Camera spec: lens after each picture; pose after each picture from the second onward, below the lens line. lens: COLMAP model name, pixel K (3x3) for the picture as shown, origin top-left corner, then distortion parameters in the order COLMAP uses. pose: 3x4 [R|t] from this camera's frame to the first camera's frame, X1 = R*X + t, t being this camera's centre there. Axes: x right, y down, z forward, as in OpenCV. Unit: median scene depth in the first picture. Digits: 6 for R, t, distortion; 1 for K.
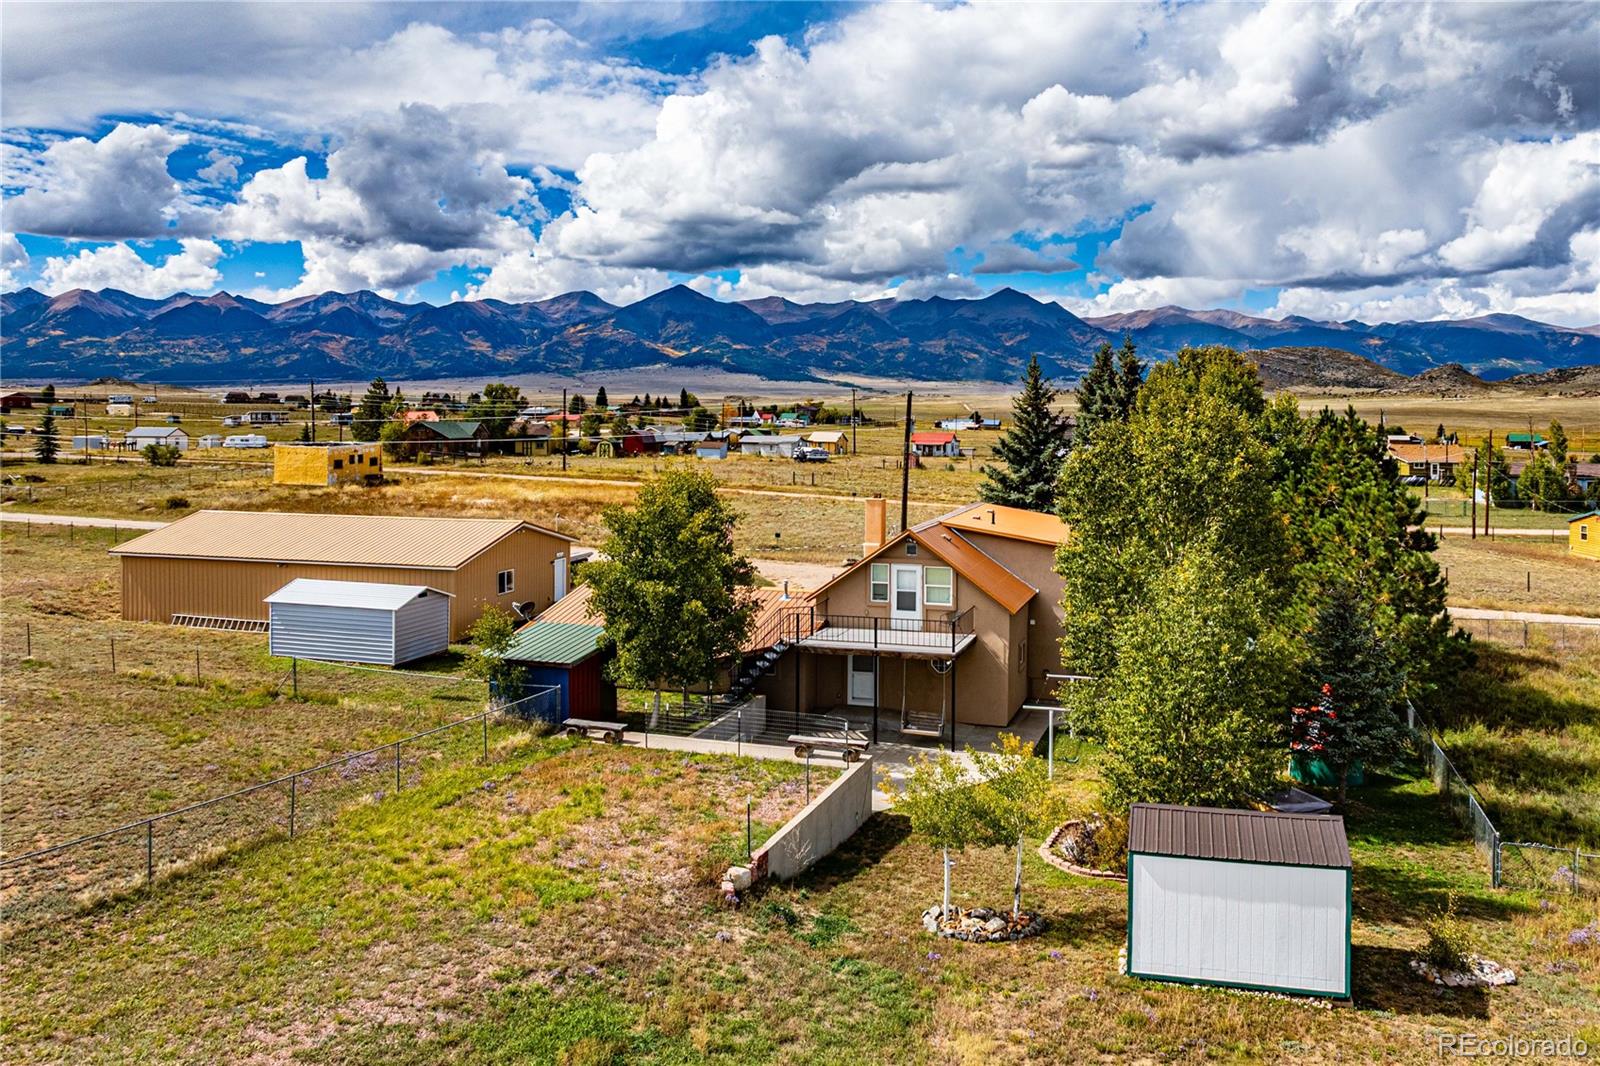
lens RADIAL K [[1265.6, 0, 879.7], [0, 1265.6, 404.5], [0, 0, 1]] dist [-0.015701, -0.001682]
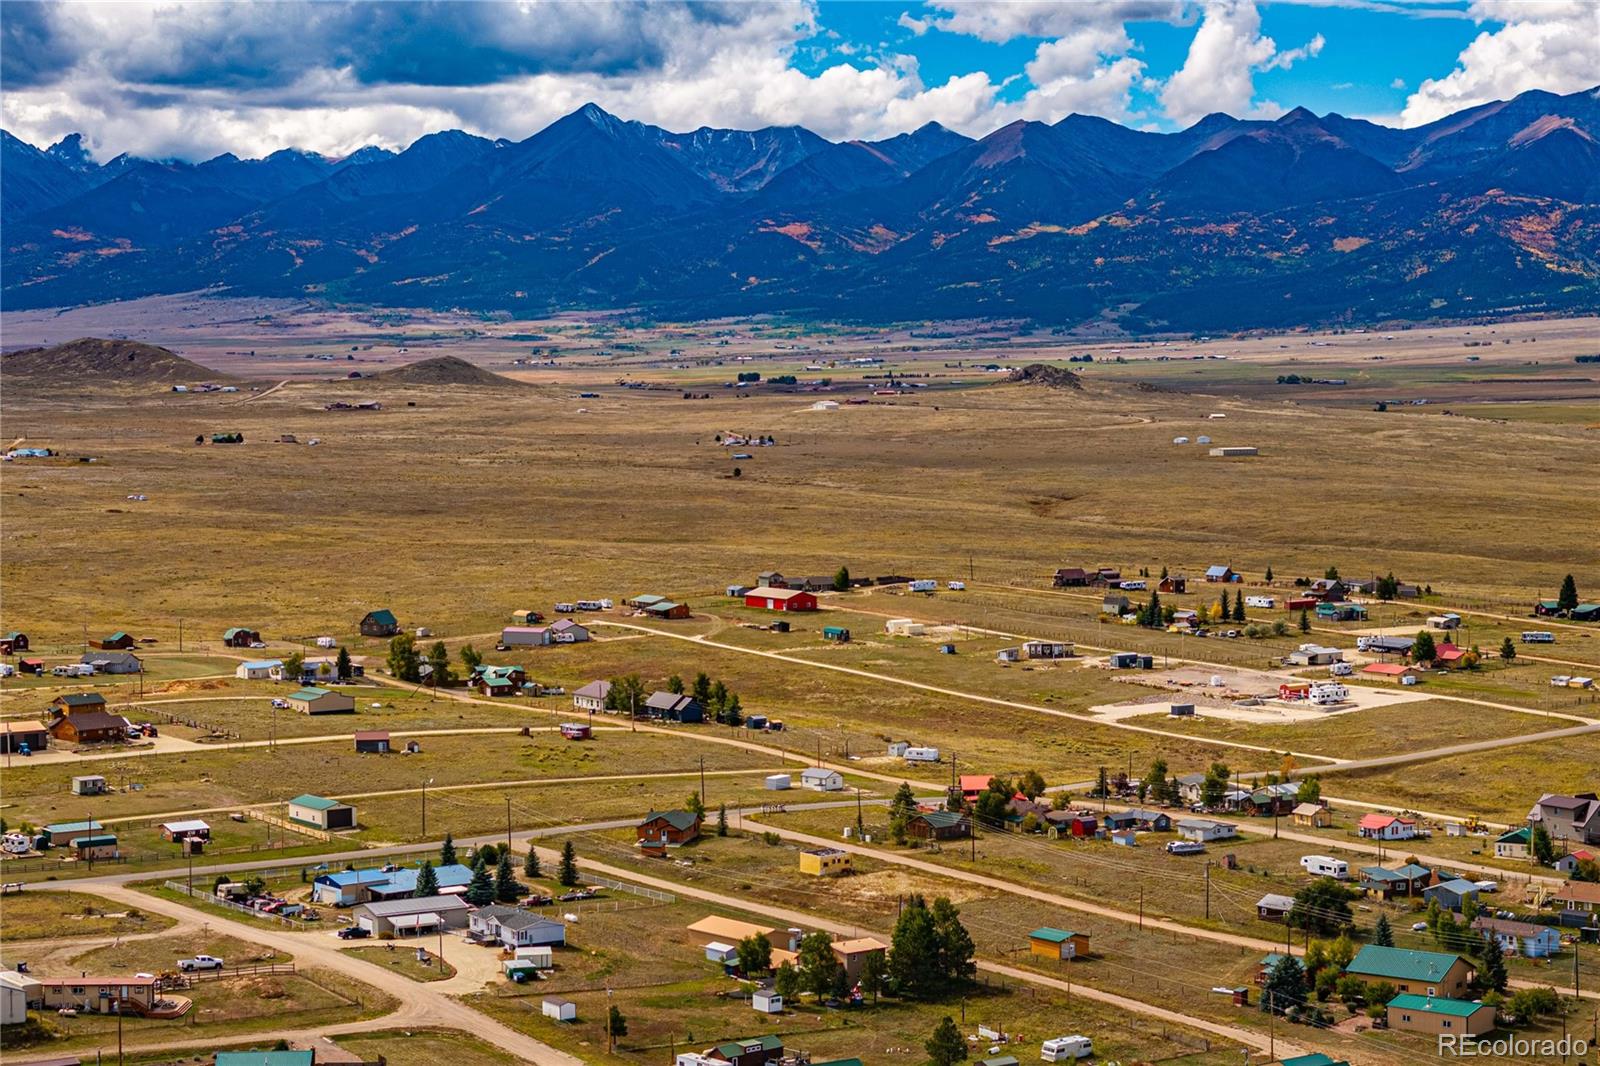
lens RADIAL K [[3193.6, 0, 800.0], [0, 3193.6, 533.0], [0, 0, 1]] dist [-0.126946, 2.349886]
pose [[0.802518, 0.024113, -0.596141, 0.520584], [0.010448, 0.998462, 0.054453, -0.154282], [0.596537, -0.049928, 0.801031, -0.626386]]
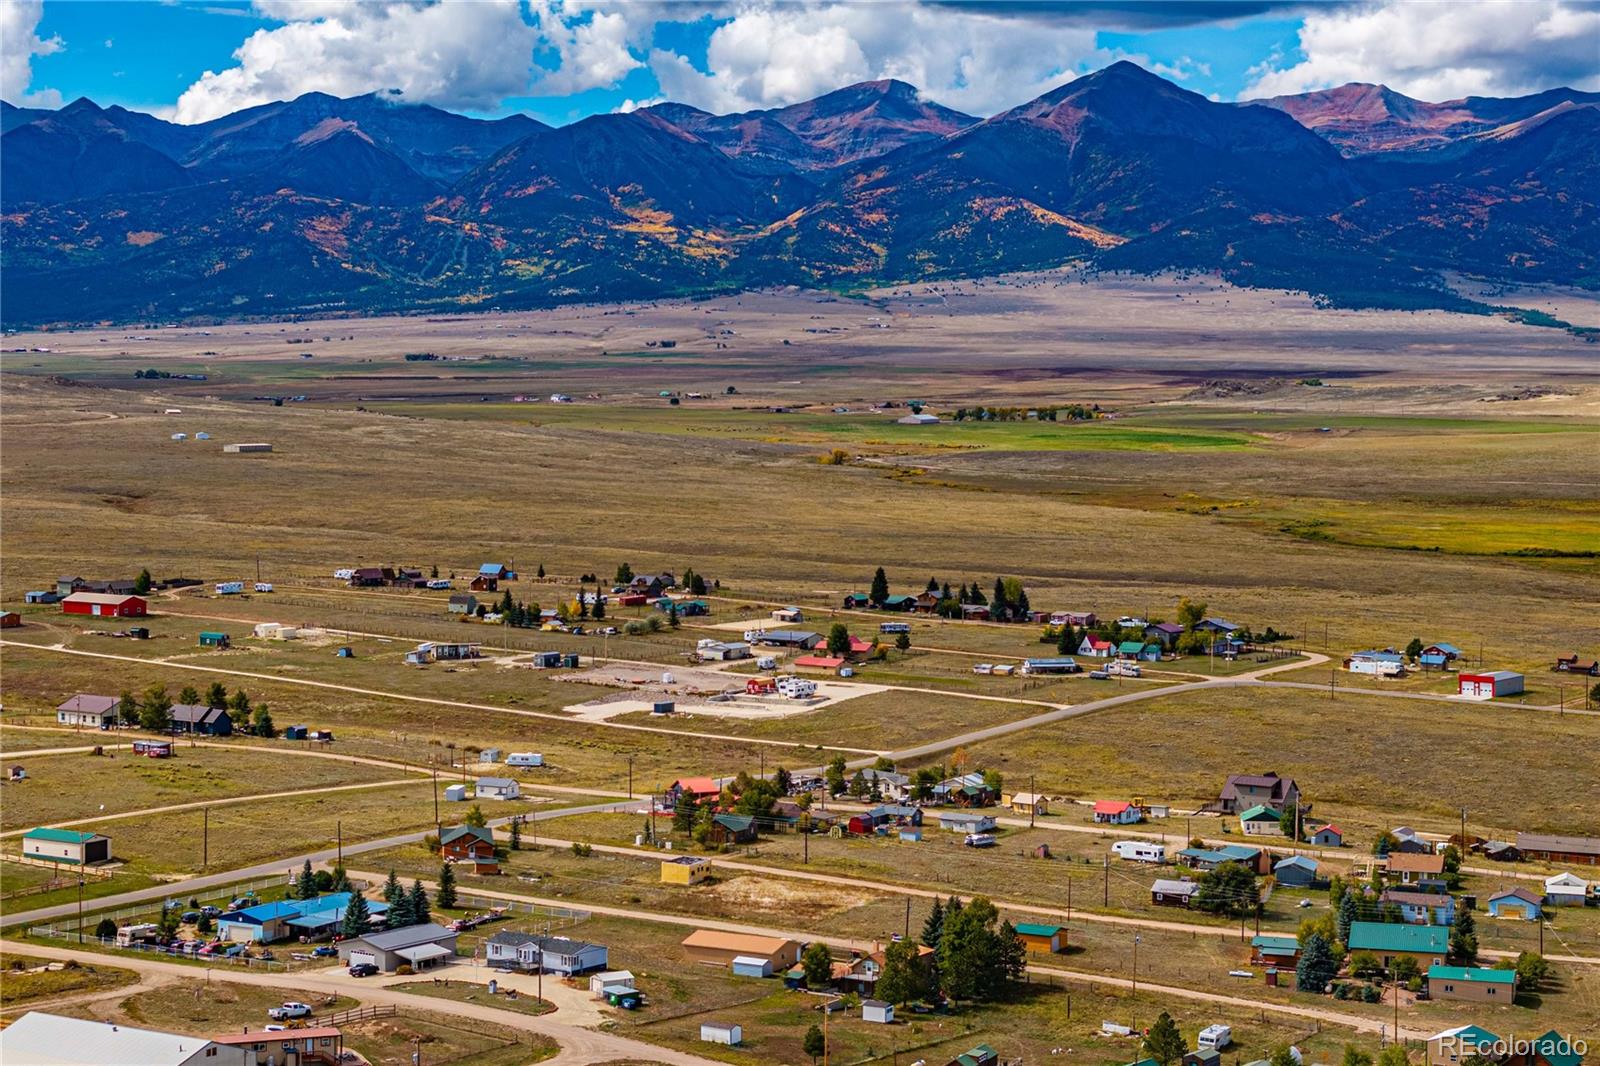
lens RADIAL K [[3193.6, 0, 800.0], [0, 3193.6, 533.0], [0, 0, 1]] dist [-0.126946, 2.349886]
pose [[0.966830, 0.016136, -0.254912, 0.202327], [-0.001497, 0.998343, 0.057519, -0.156622], [0.255418, -0.055230, 0.965252, -0.760489]]
